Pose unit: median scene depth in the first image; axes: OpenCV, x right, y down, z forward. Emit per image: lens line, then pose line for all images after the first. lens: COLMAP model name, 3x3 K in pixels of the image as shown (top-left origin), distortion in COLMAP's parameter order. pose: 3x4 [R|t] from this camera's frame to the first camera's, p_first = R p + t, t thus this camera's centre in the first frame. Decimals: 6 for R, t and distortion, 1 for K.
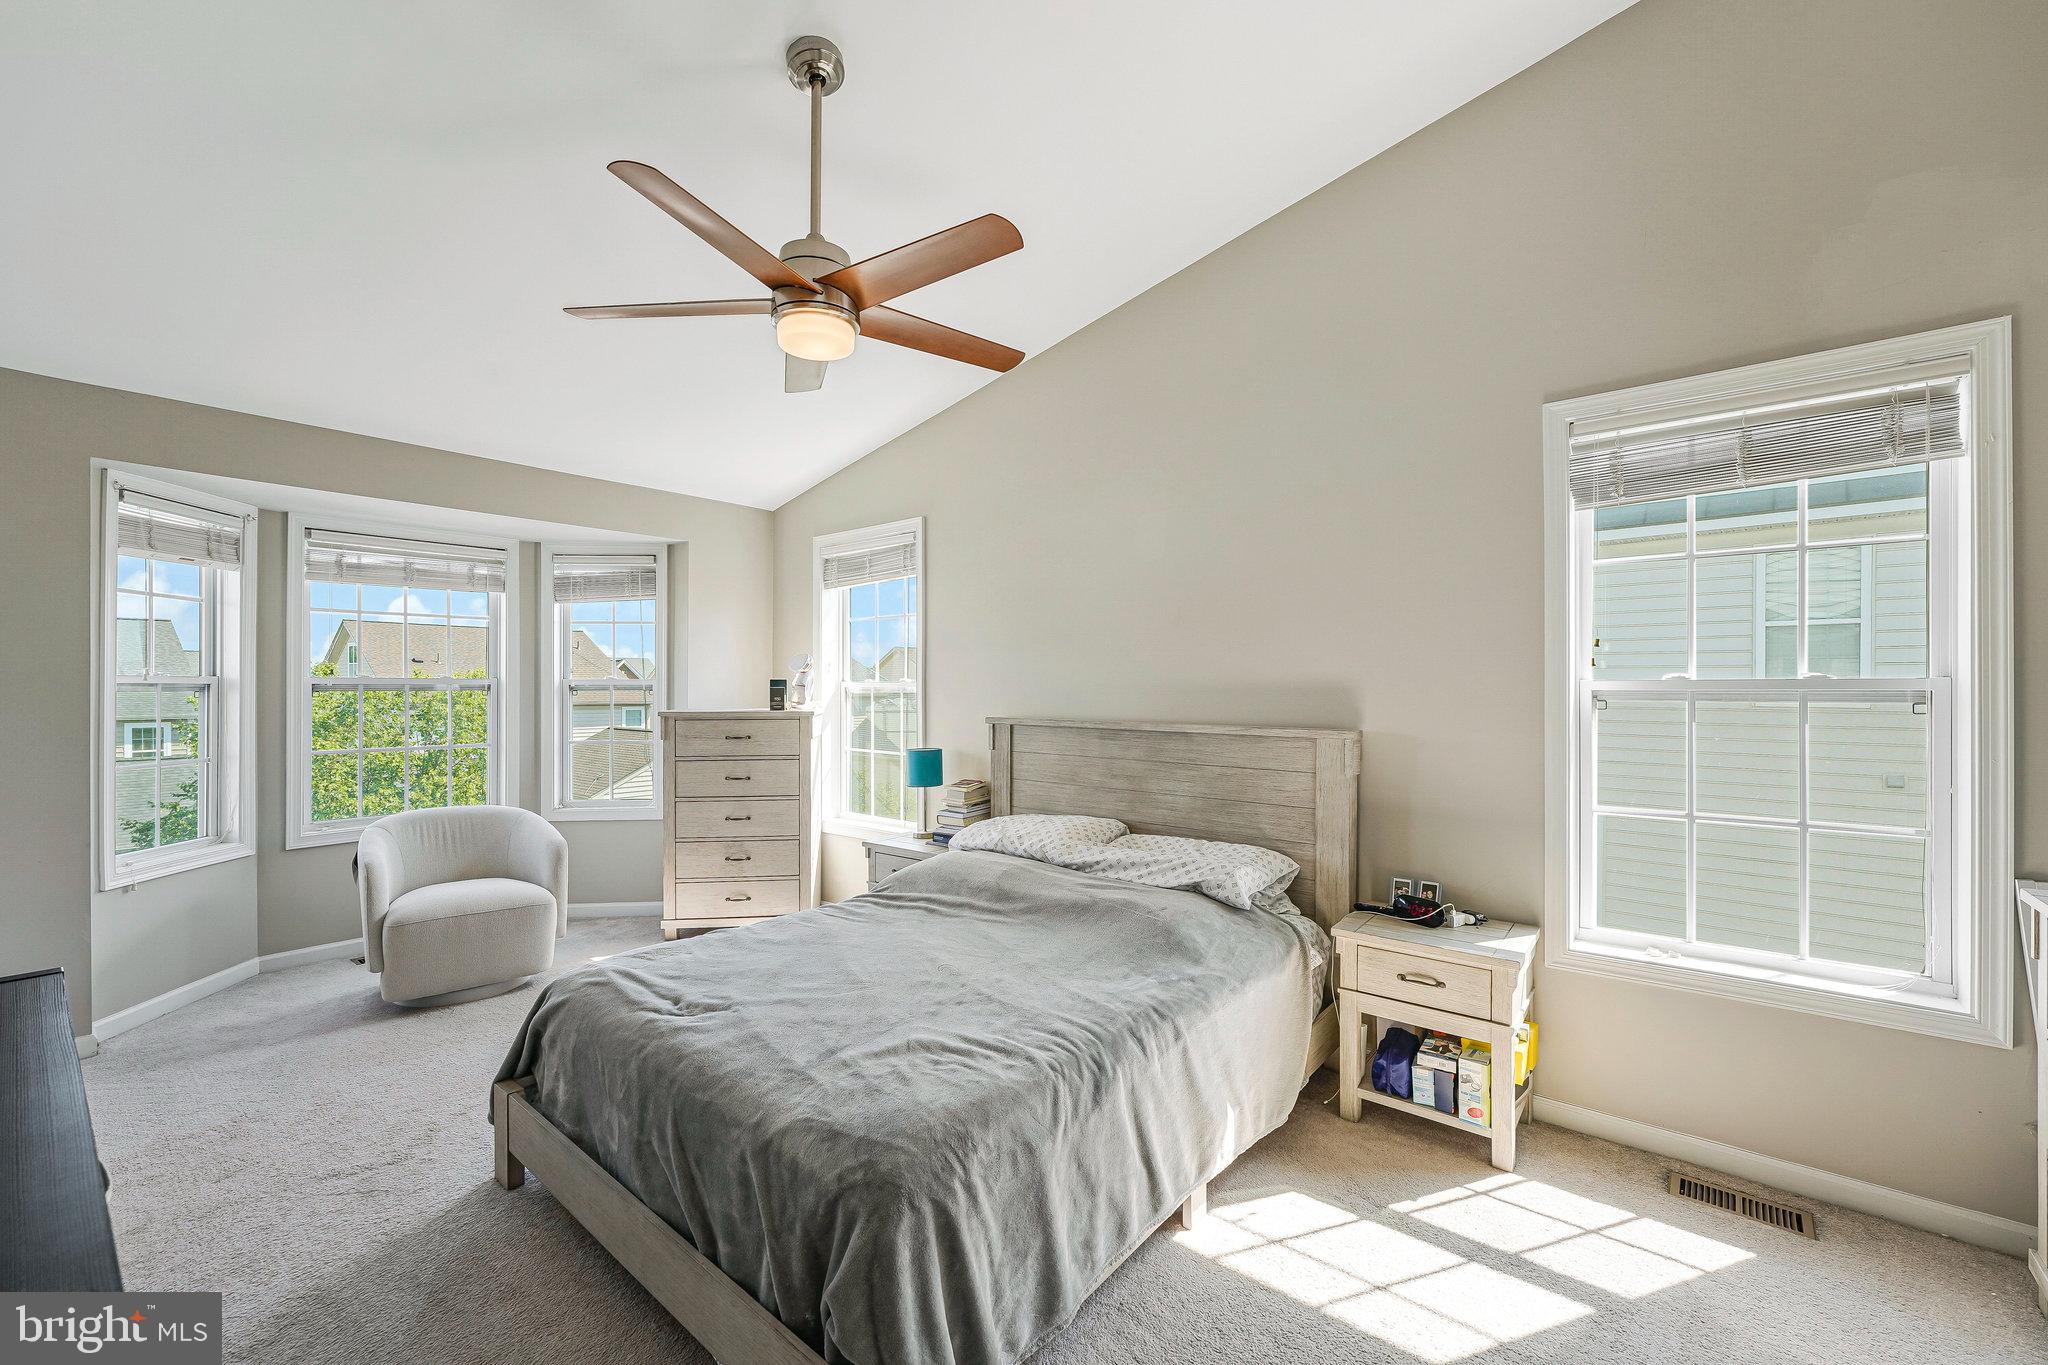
lens RADIAL K [[831.4, 0, 1034.9], [0, 831.4, 691.0], [0, 0, 1]] dist [0.001338, 0.001034]
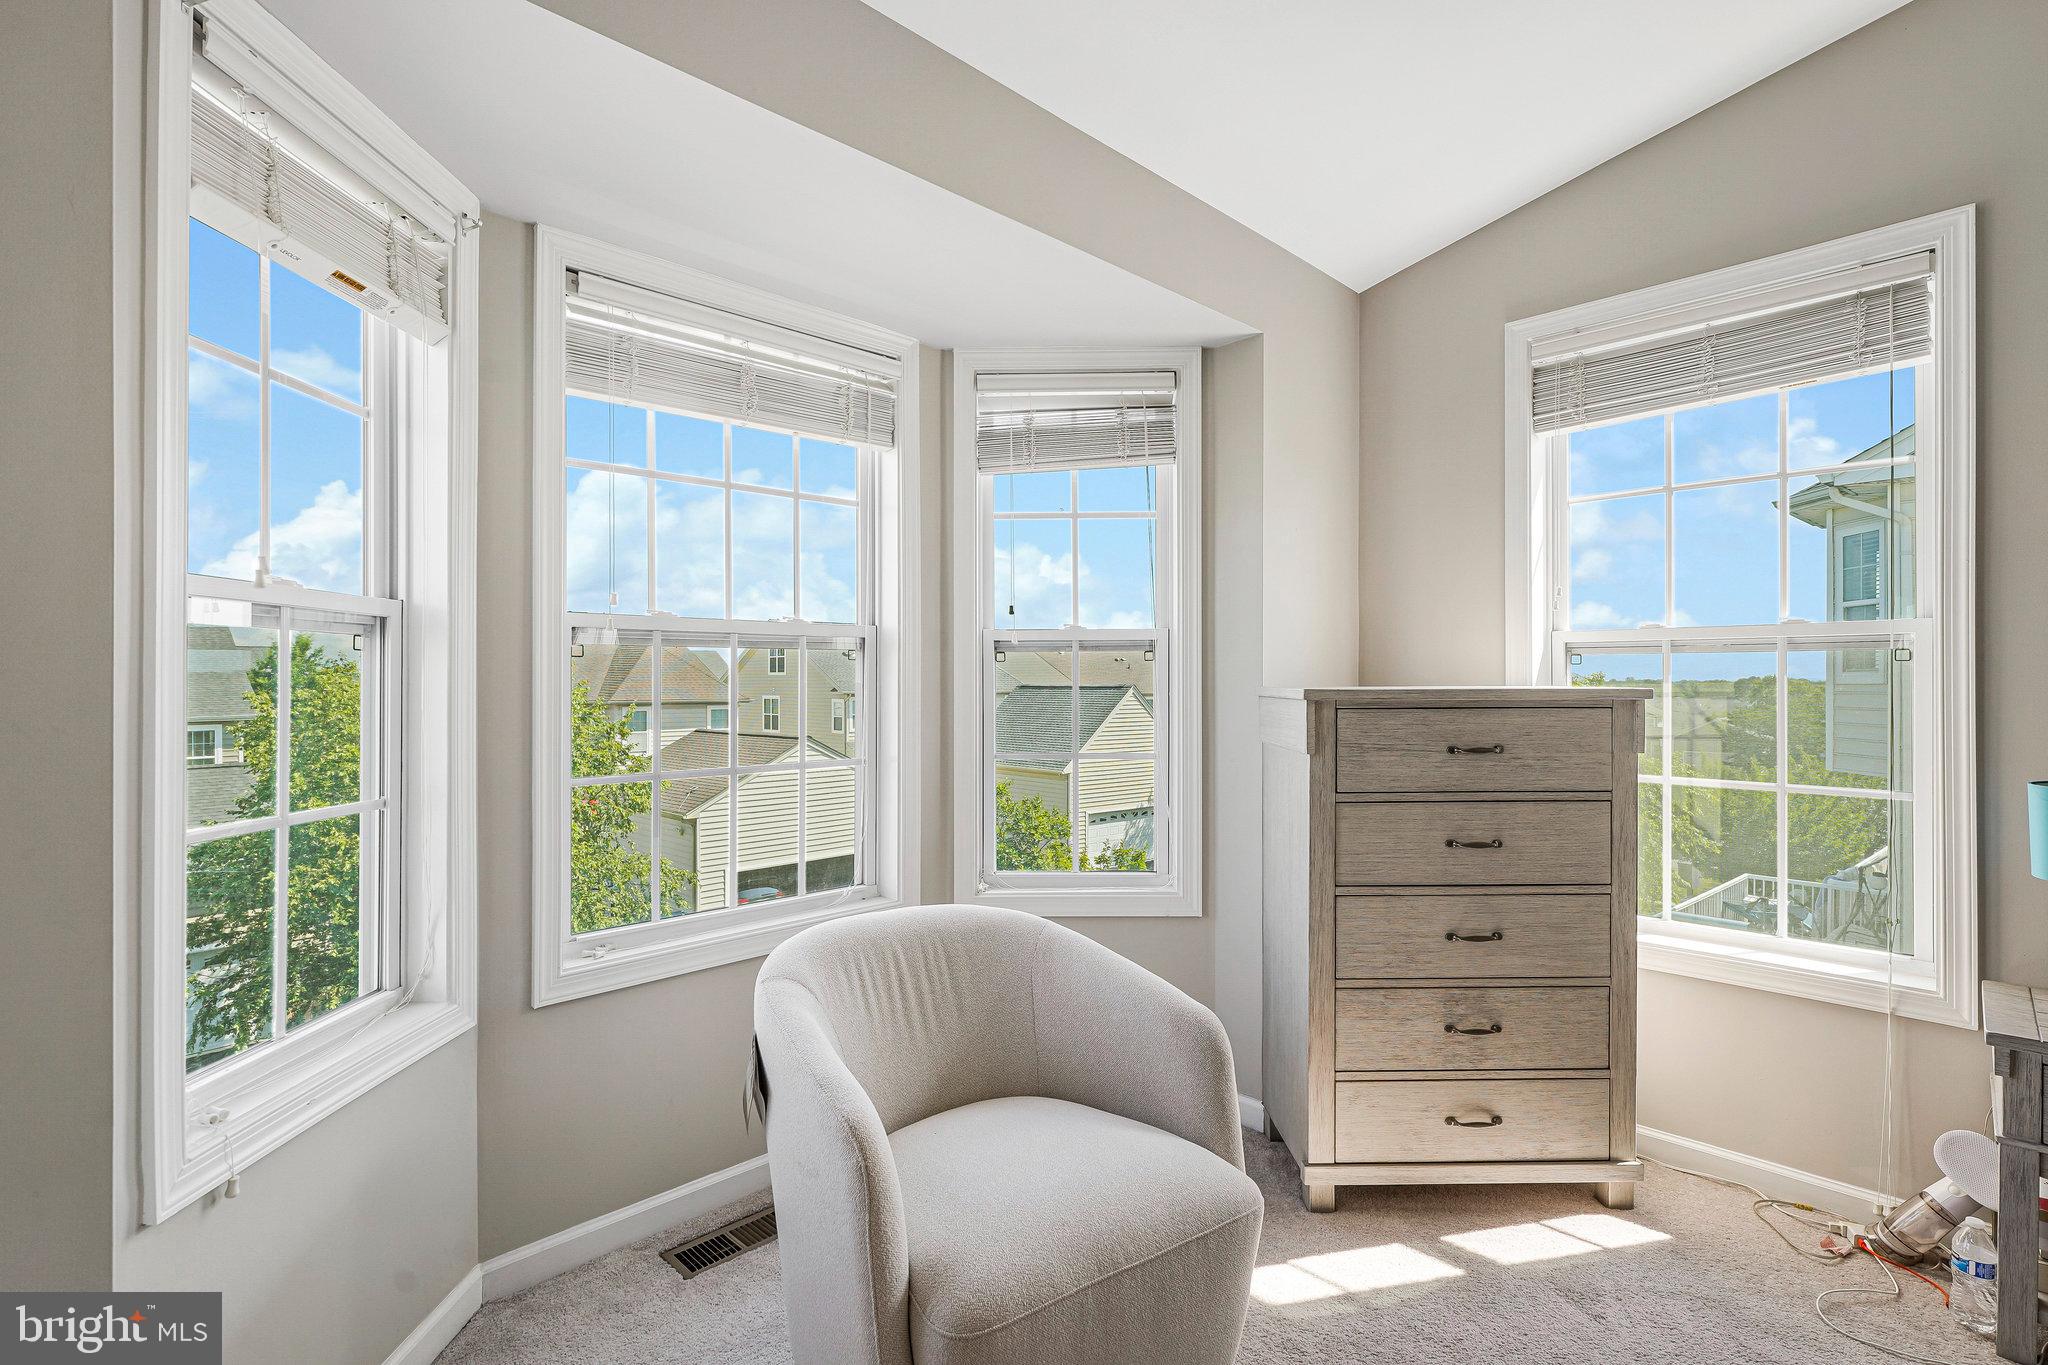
lens RADIAL K [[953.1, 0, 1025.3], [0, 953.1, 681.4], [0, 0, 1]] dist [-0.003131, 0.000187]
pose [[0.995238, -0.005199, -0.097340, -0.546012], [0.004443, 0.999958, -0.007988, 0.024351], [0.097377, 0.007517, 0.995219, 0.489209]]
